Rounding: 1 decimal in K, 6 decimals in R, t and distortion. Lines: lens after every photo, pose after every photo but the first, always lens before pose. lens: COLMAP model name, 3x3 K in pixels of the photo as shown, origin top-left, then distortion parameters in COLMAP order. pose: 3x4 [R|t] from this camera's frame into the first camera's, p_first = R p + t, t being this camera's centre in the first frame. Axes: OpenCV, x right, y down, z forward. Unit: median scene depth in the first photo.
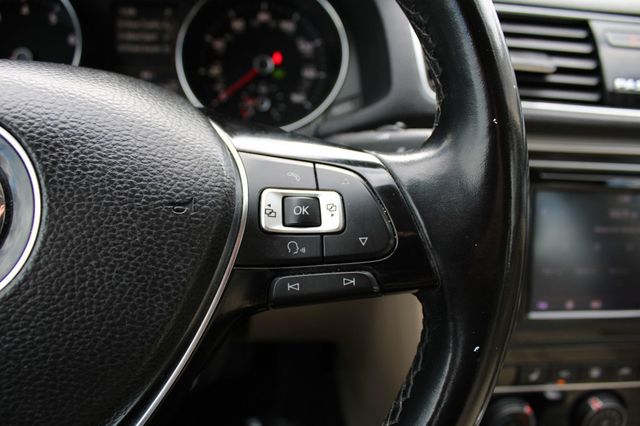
lens RADIAL K [[537.0, 0, 319.7], [0, 537.0, 229.4], [0, 0, 1]] dist [-0.071836, 0.001227]
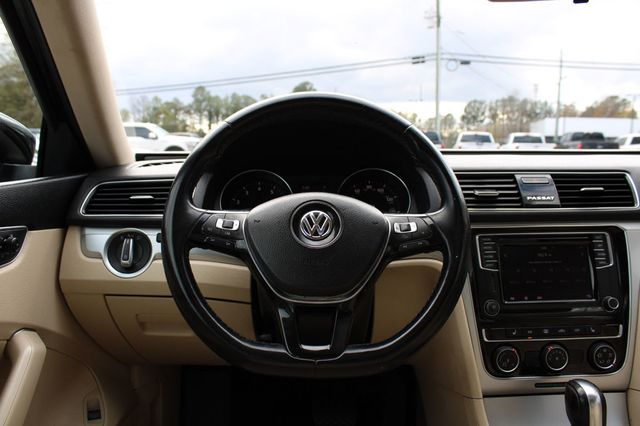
lens RADIAL K [[626.6, 0, 320.0], [0, 626.6, 213.0], [0, 0, 1]] dist [-0.123446, 0.014694]
pose [[0.995033, -0.072265, -0.068458, -0.167864], [0.041864, 0.927748, -0.370851, 0.761739], [0.090311, 0.366143, 0.926166, -1.605217]]
